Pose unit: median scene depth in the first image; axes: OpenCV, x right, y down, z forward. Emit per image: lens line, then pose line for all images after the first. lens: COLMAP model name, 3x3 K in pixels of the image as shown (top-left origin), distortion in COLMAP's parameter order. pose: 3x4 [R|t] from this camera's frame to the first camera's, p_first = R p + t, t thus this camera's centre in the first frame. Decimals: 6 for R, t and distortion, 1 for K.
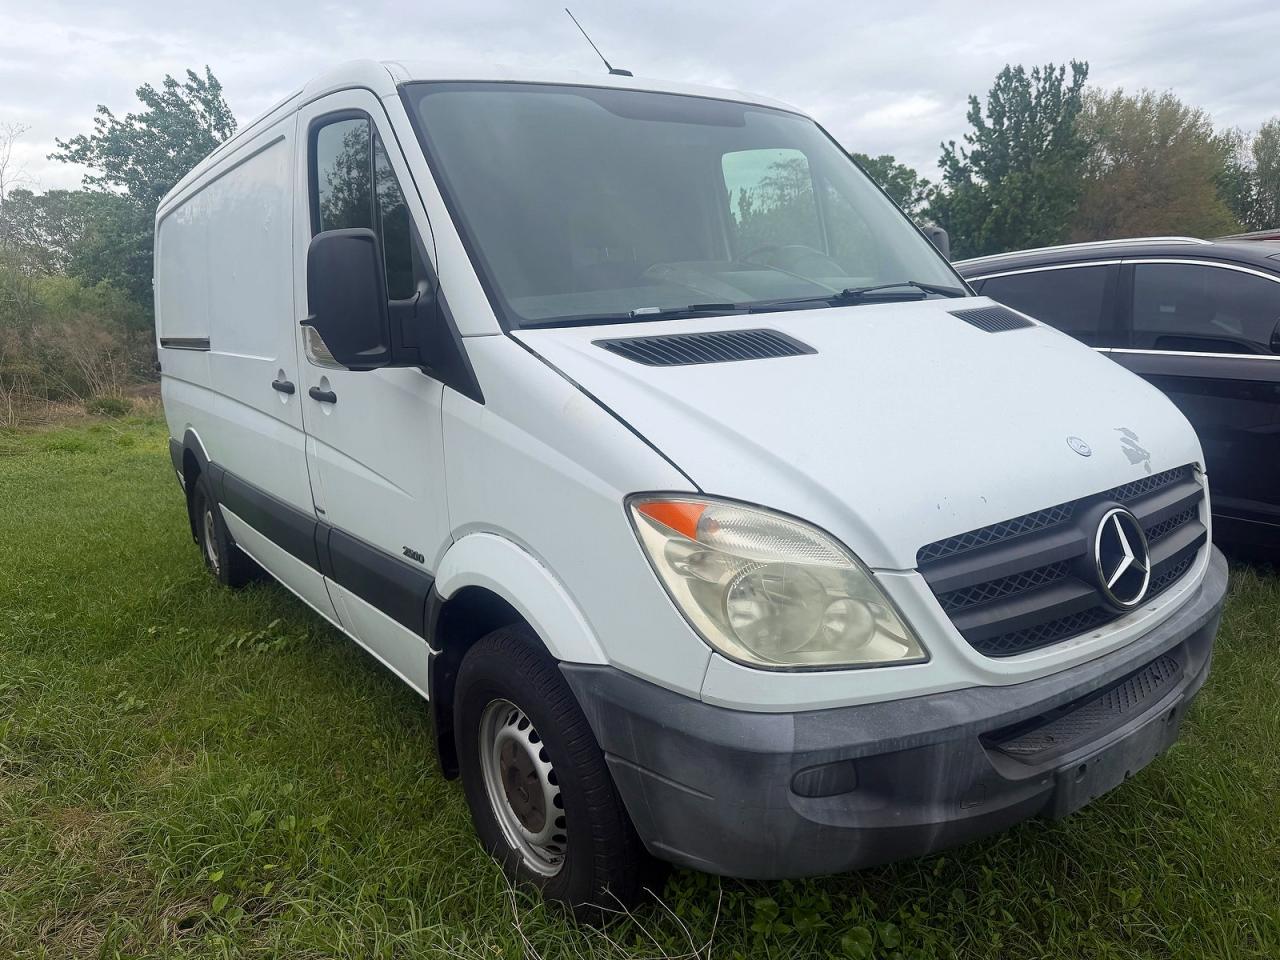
lens RADIAL K [[884.5, 0, 645.3], [0, 884.5, 480.2], [0, 0, 1]] dist [0.006267, -0.009114]
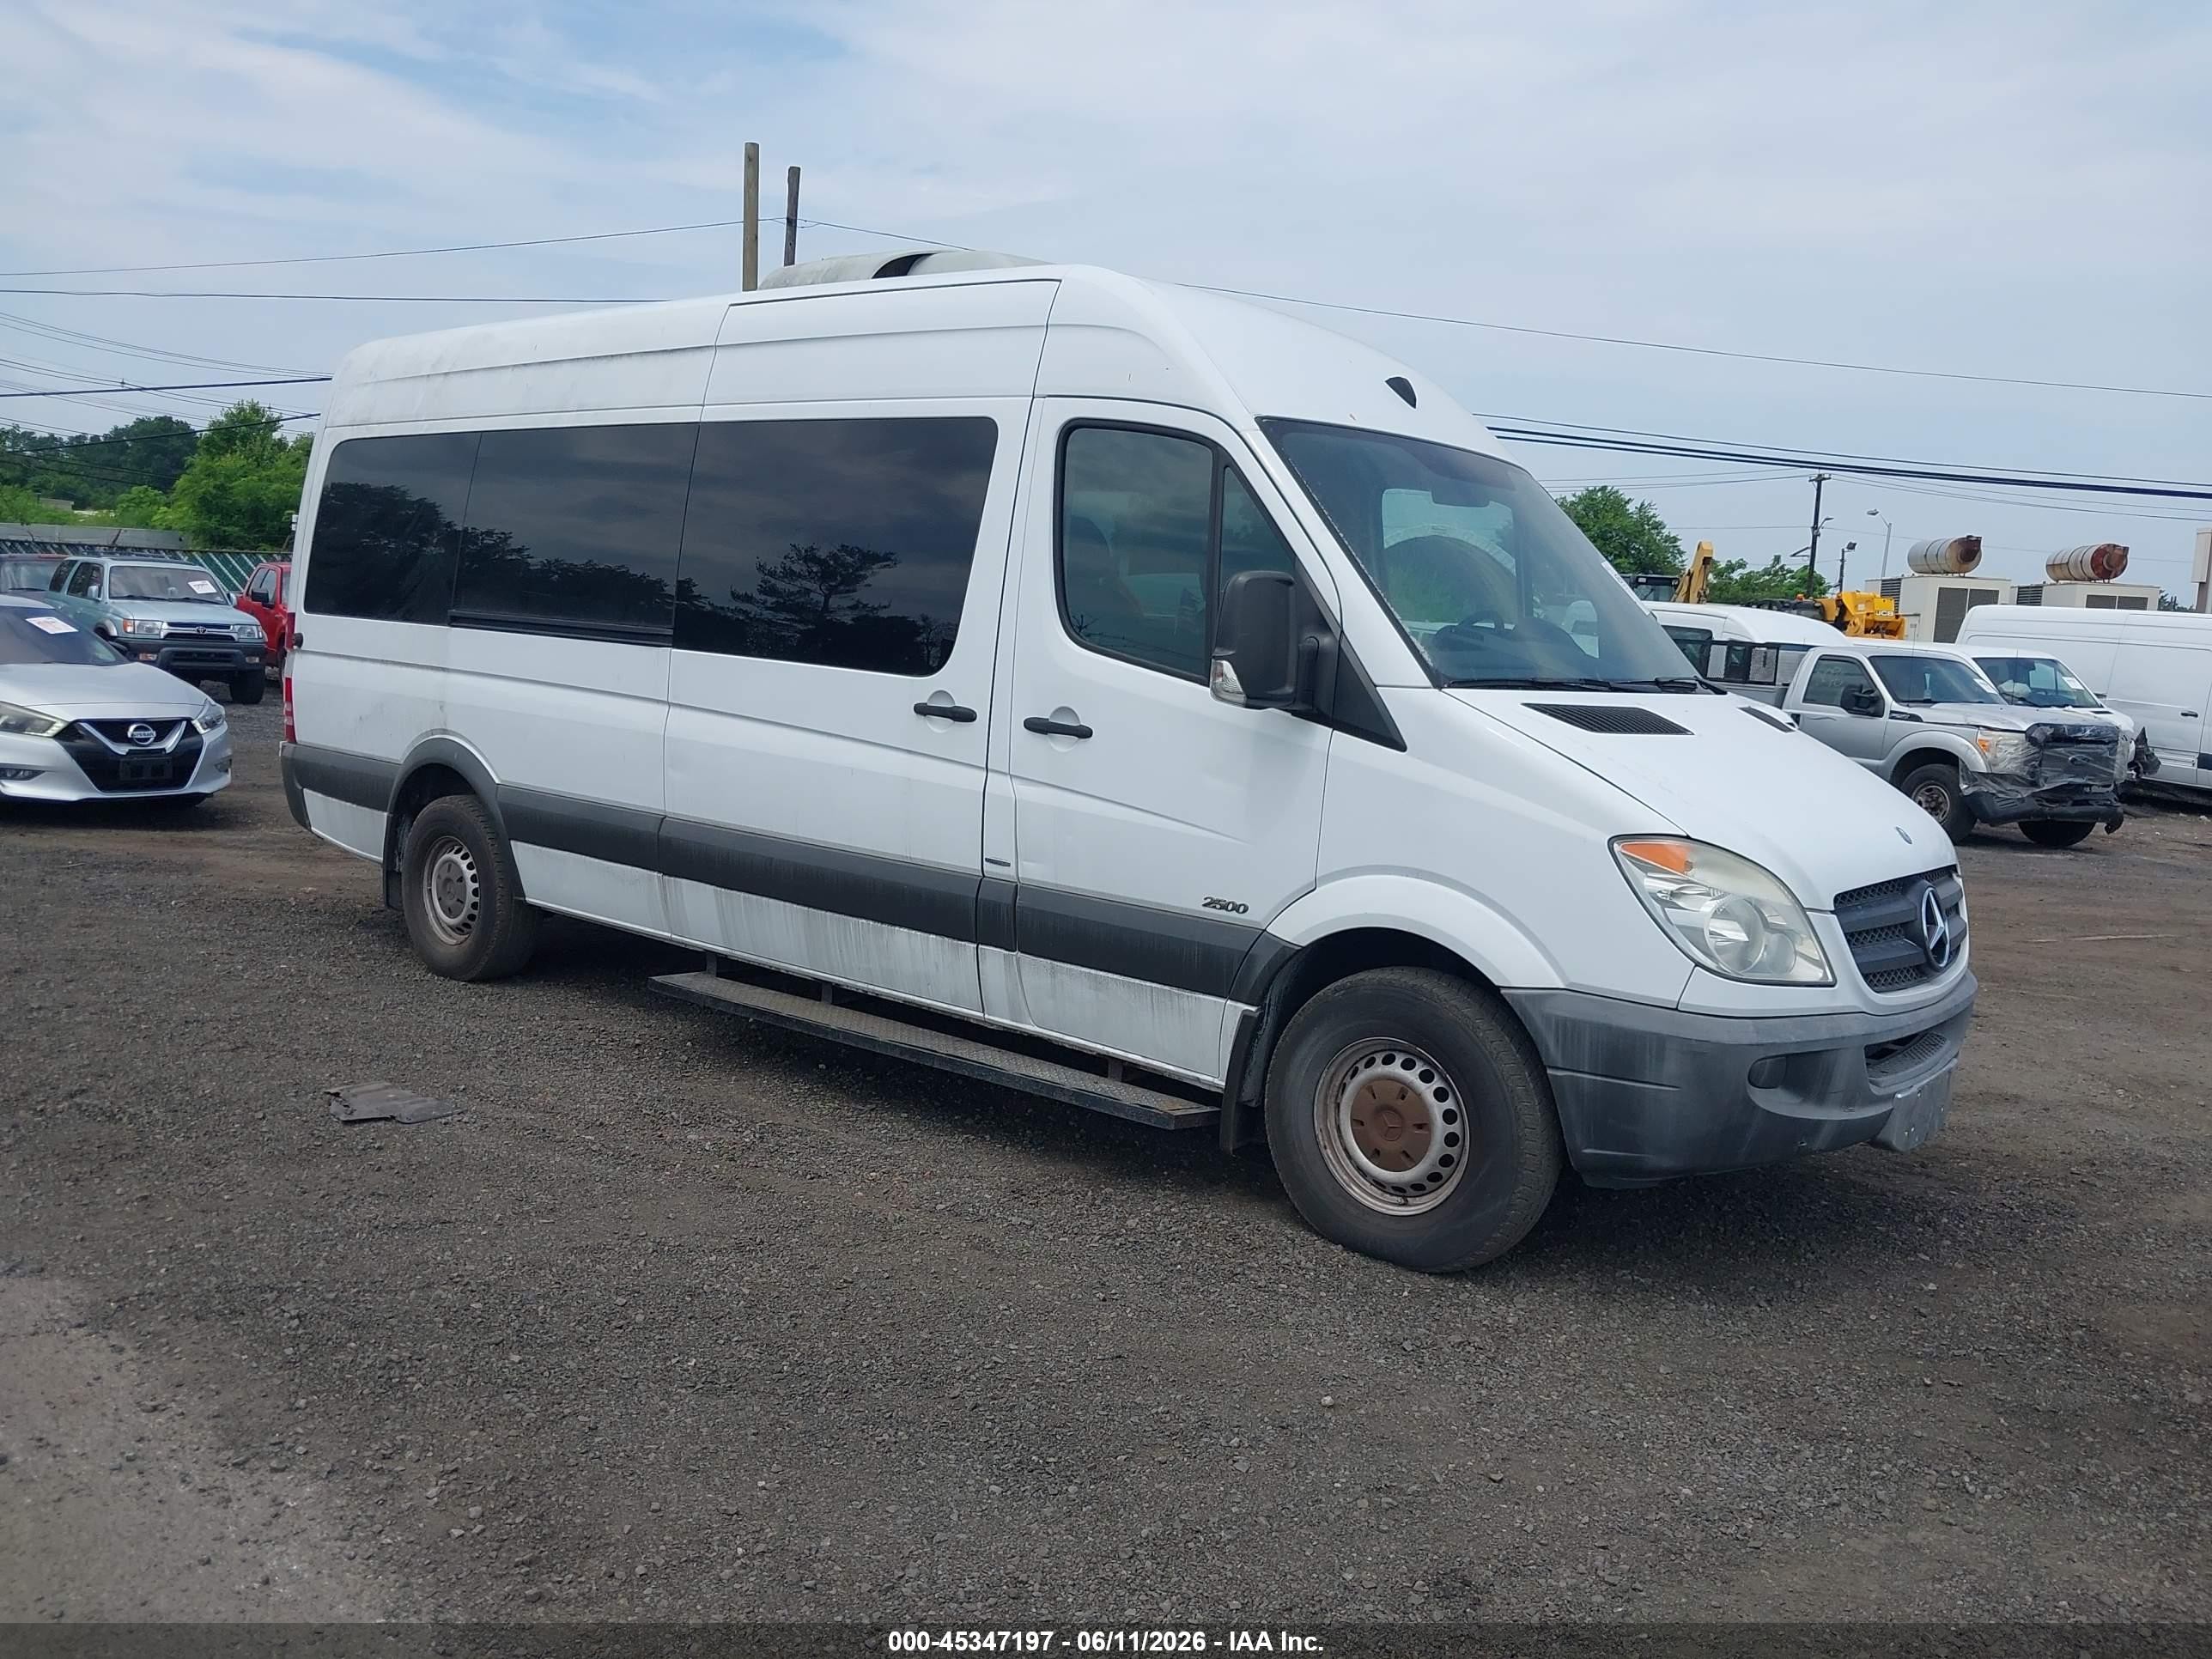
lens RADIAL K [[1528.6, 0, 1110.7], [0, 1528.6, 866.6], [0, 0, 1]] dist [0.006267, -0.009114]
pose [[0.967147, 0.074767, 0.242974, -0.966481], [-0.063618, 0.996543, -0.053423, 0.171657], [-0.246128, 0.036210, 0.968561, -0.683194]]
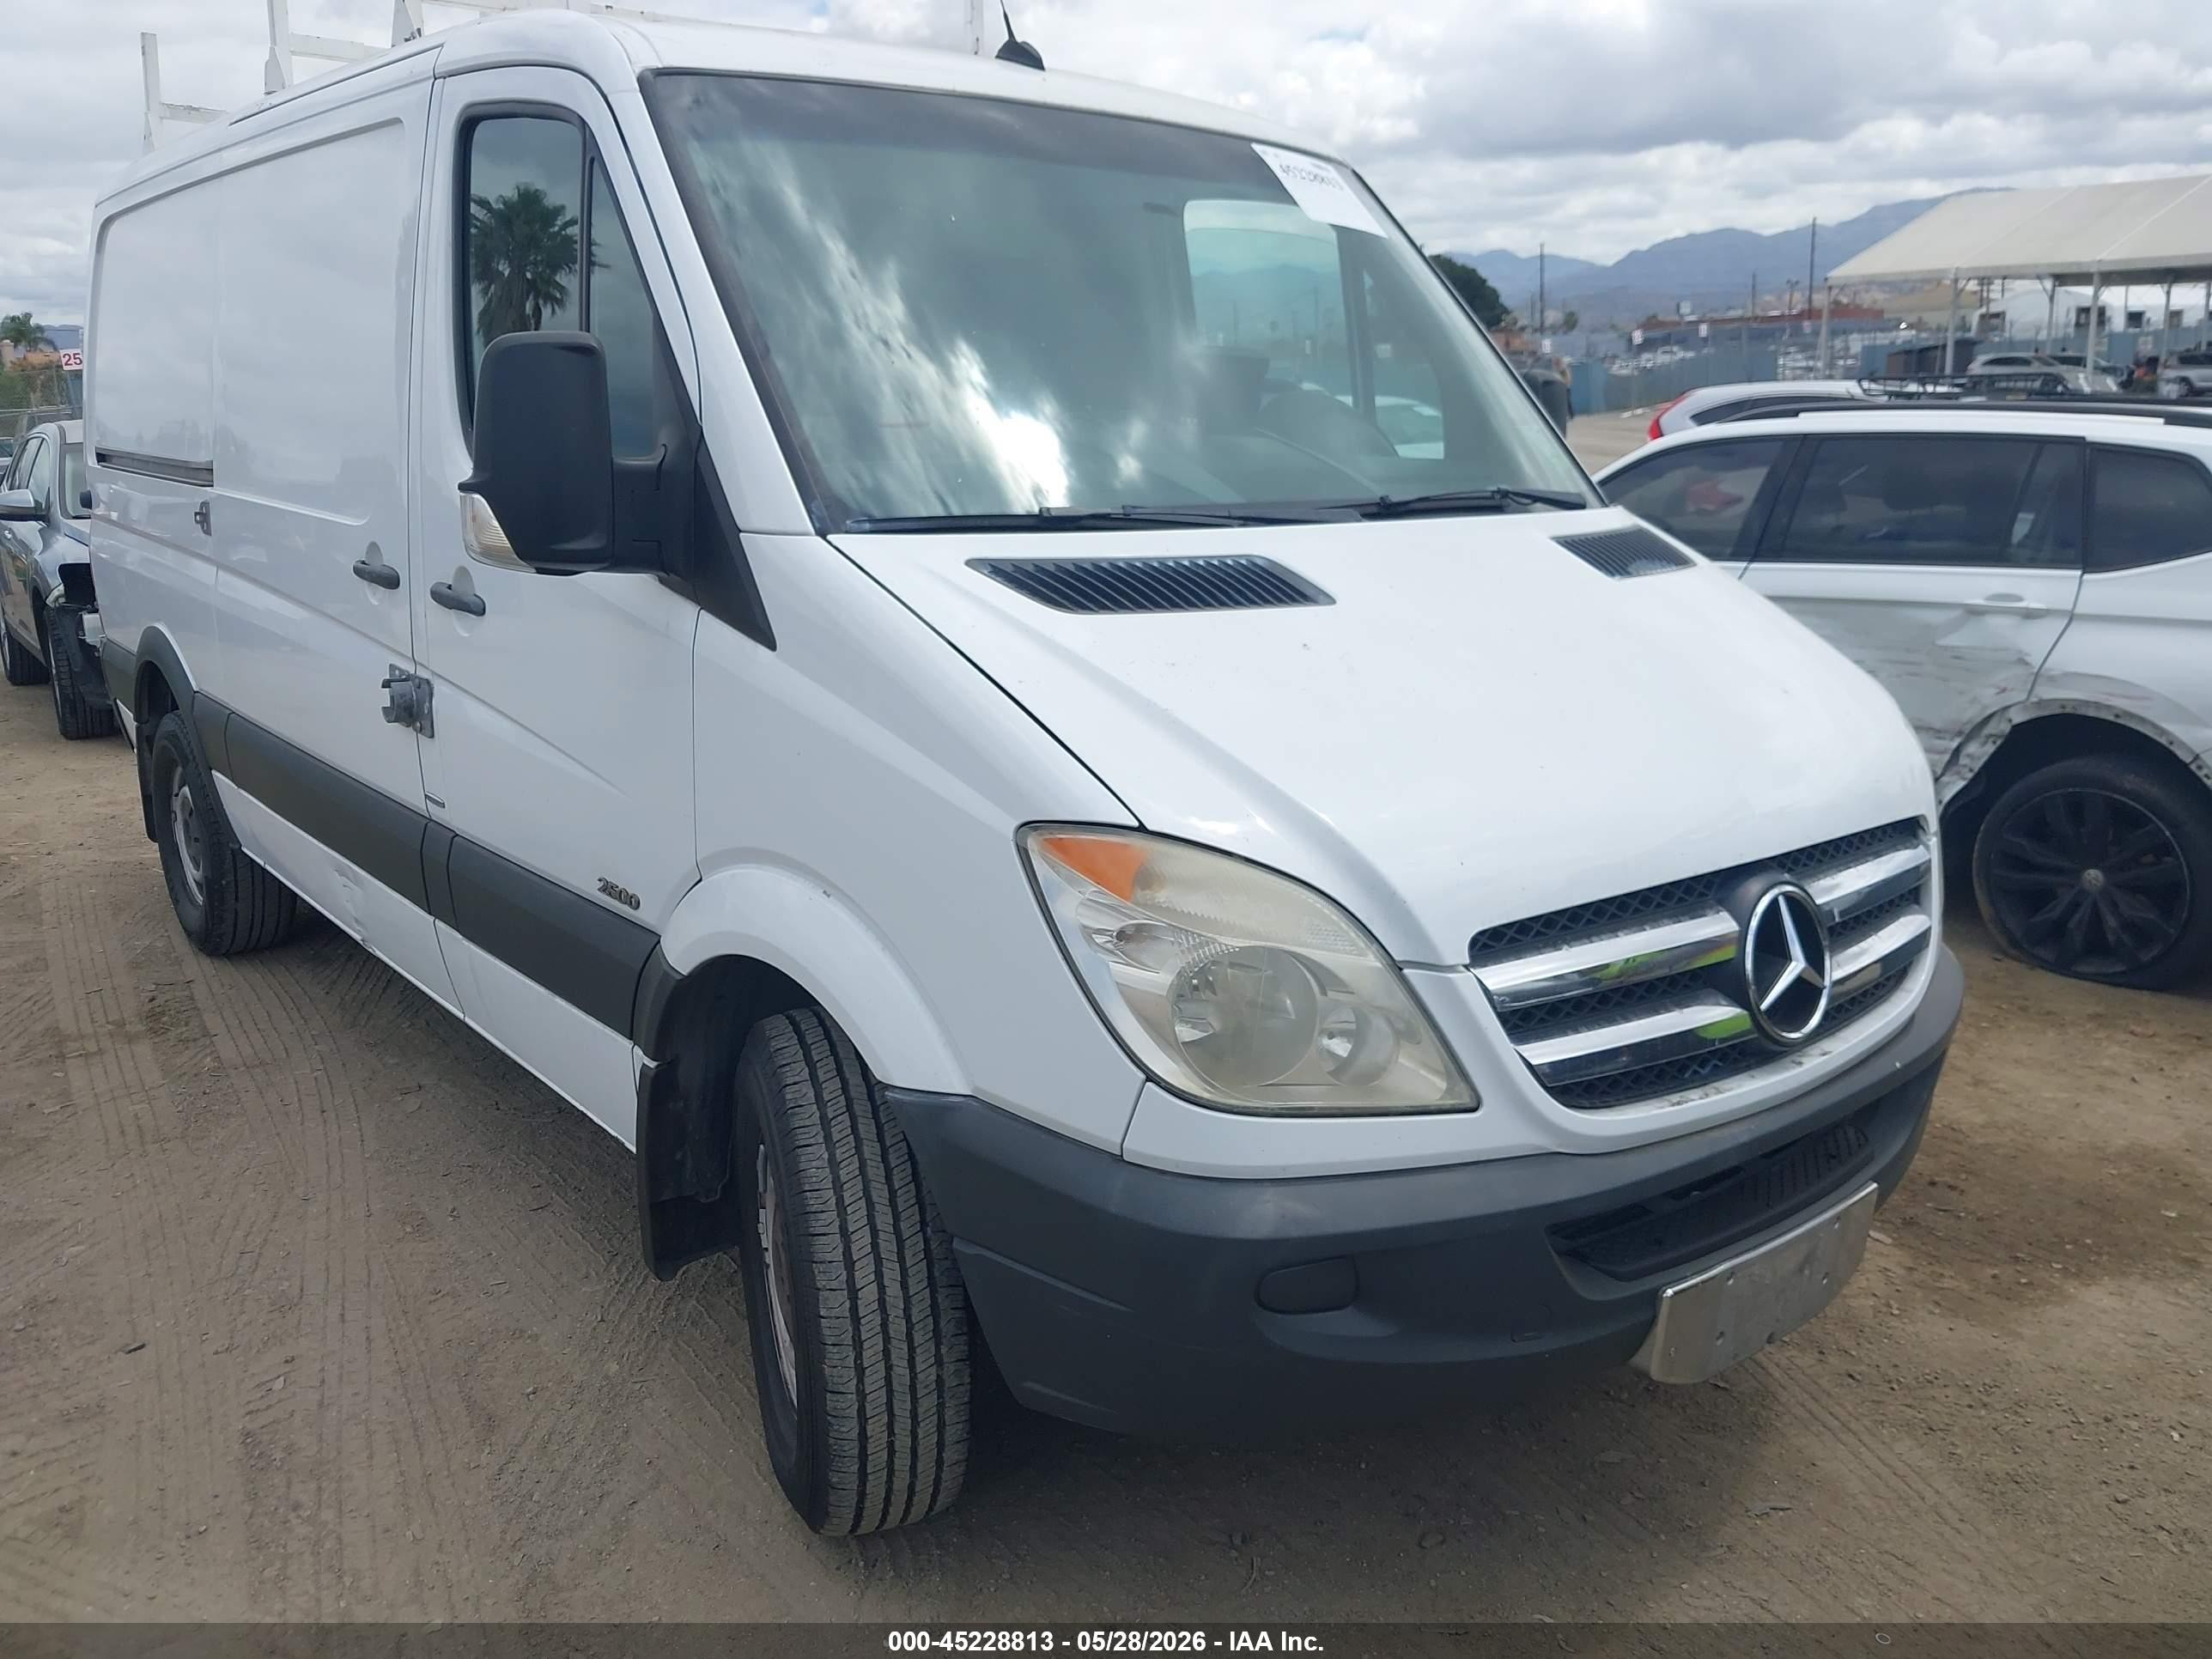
lens RADIAL K [[1661.2, 0, 1126.0], [0, 1661.2, 815.6], [0, 0, 1]] dist [0.010605, -0.009238]
pose [[0.994514, 0.058429, 0.086767, -0.039338], [-0.061023, 0.997756, 0.027544, -0.020482], [-0.084963, -0.032688, 0.995848, -0.131768]]
